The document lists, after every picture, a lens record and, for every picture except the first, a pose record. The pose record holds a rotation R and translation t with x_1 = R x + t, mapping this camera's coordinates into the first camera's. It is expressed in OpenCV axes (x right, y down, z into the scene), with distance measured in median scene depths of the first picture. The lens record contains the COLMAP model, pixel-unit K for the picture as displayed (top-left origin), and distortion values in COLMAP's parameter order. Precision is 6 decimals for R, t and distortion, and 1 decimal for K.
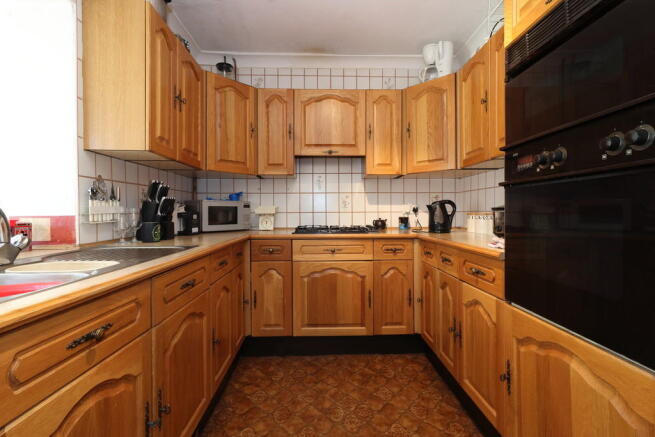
lens RADIAL K [[300.3, 0, 328.5], [0, 300.3, 214.1], [0, 0, 1]] dist [0.000266, -0.002705]
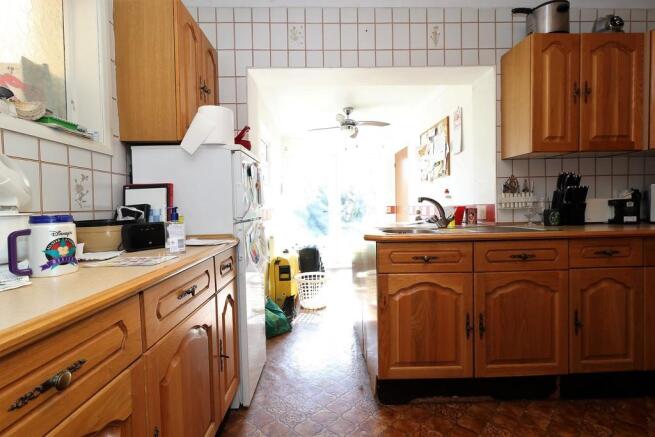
lens RADIAL K [[300.3, 0, 328.0], [0, 300.3, 215.6], [0, 0, 1]] dist [0.000266, -0.002705]
pose [[-0.022130, 0.033358, -0.999198, 0.708668], [0.007357, 0.999422, 0.033203, 0.007615], [0.999728, -0.006616, -0.022362, 0.167193]]
